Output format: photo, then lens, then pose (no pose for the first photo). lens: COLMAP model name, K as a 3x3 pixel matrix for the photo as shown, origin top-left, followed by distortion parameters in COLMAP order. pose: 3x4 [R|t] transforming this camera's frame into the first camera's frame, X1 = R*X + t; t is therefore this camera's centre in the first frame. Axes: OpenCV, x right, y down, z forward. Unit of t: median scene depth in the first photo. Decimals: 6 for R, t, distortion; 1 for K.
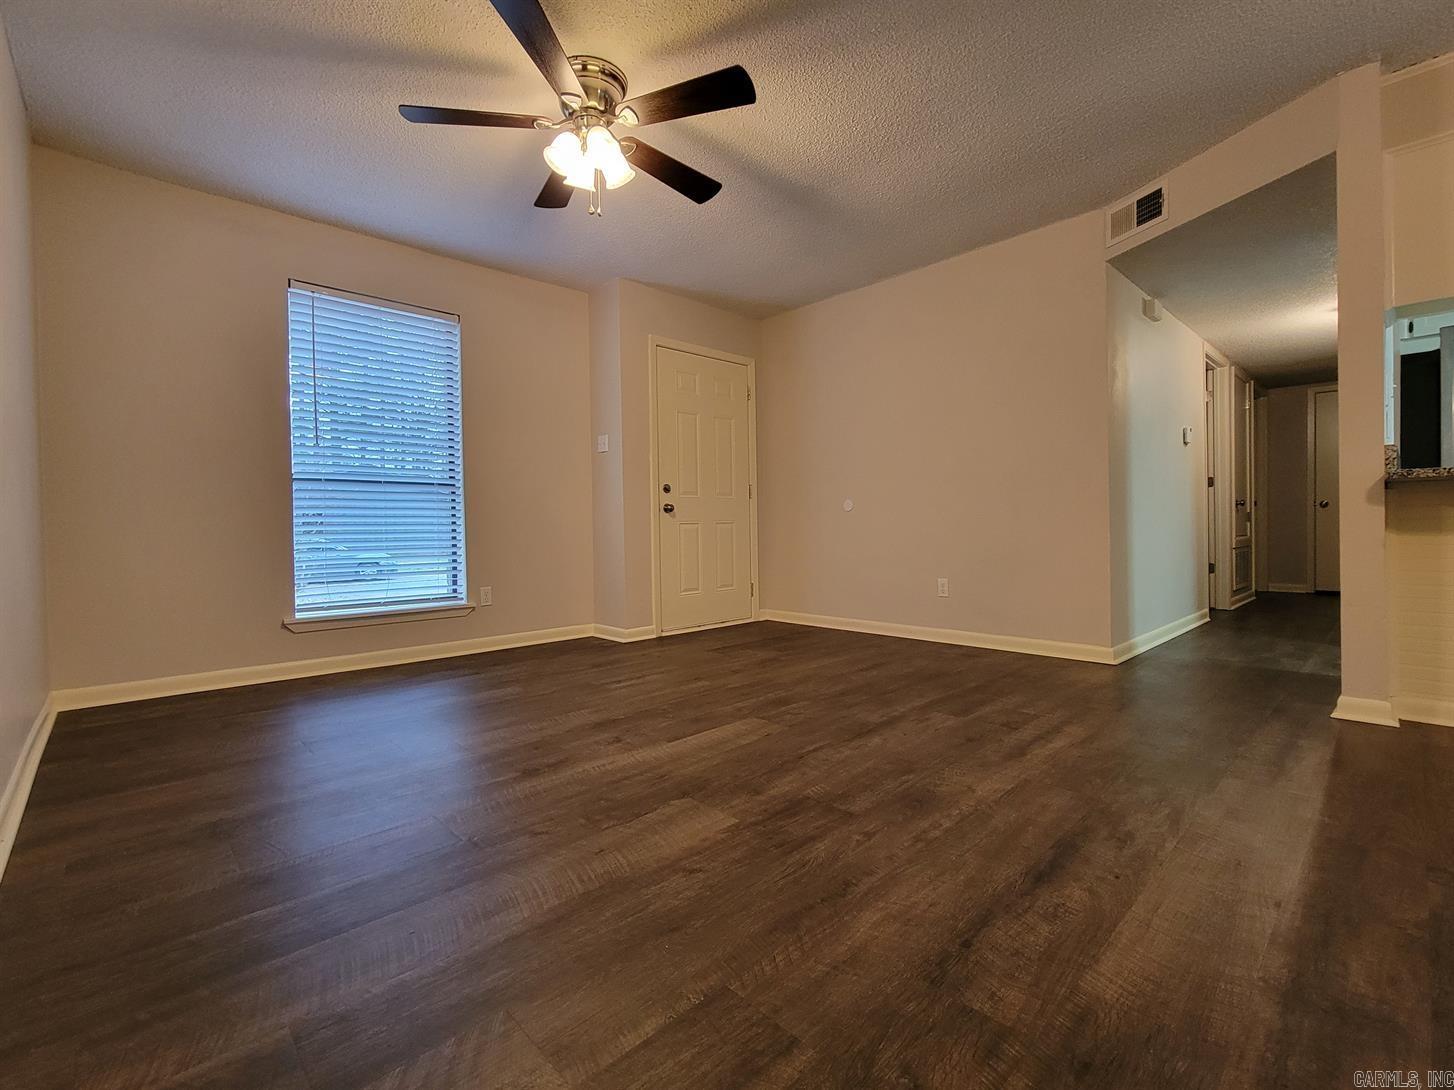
lens RADIAL K [[650.2, 0, 723.3], [0, 650.2, 524.9], [0, 0, 1]] dist [0.001977, -0.000819]
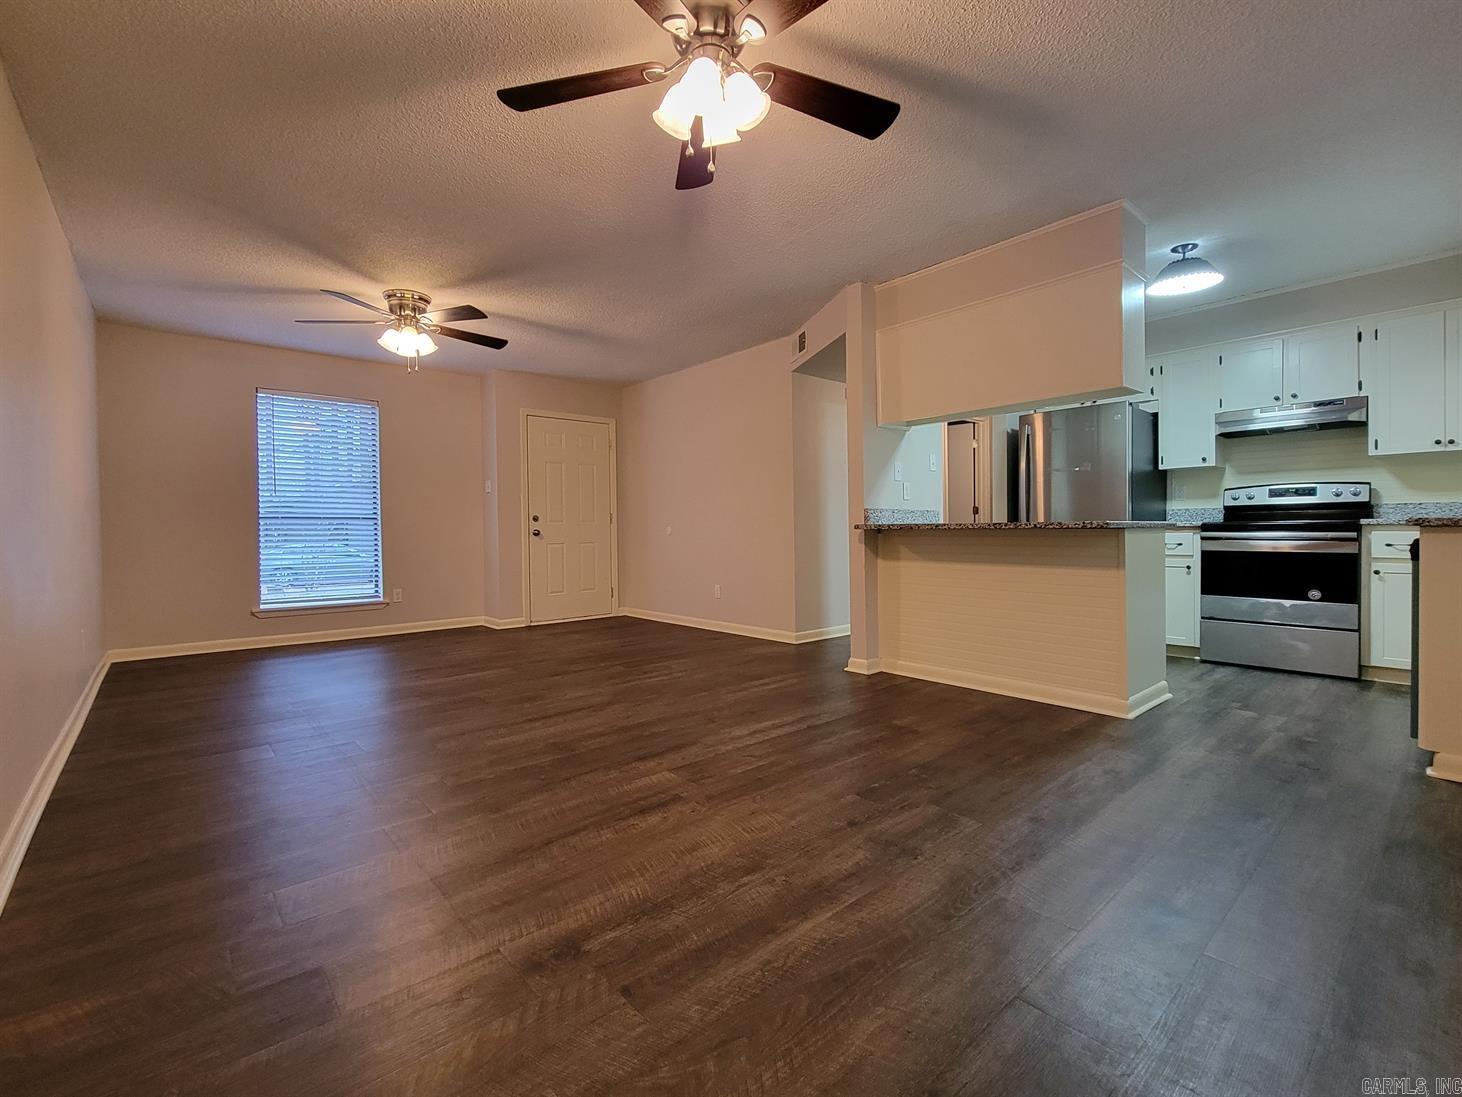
lens RADIAL K [[653.8, 0, 727.3], [0, 653.8, 528.2], [0, 0, 1]] dist [0.001977, -0.000819]
pose [[0.999120, 0.002786, -0.041840, 0.429437], [-0.002740, 0.999996, 0.001142, -0.043012], [0.041843, -0.001026, 0.999124, -0.419404]]
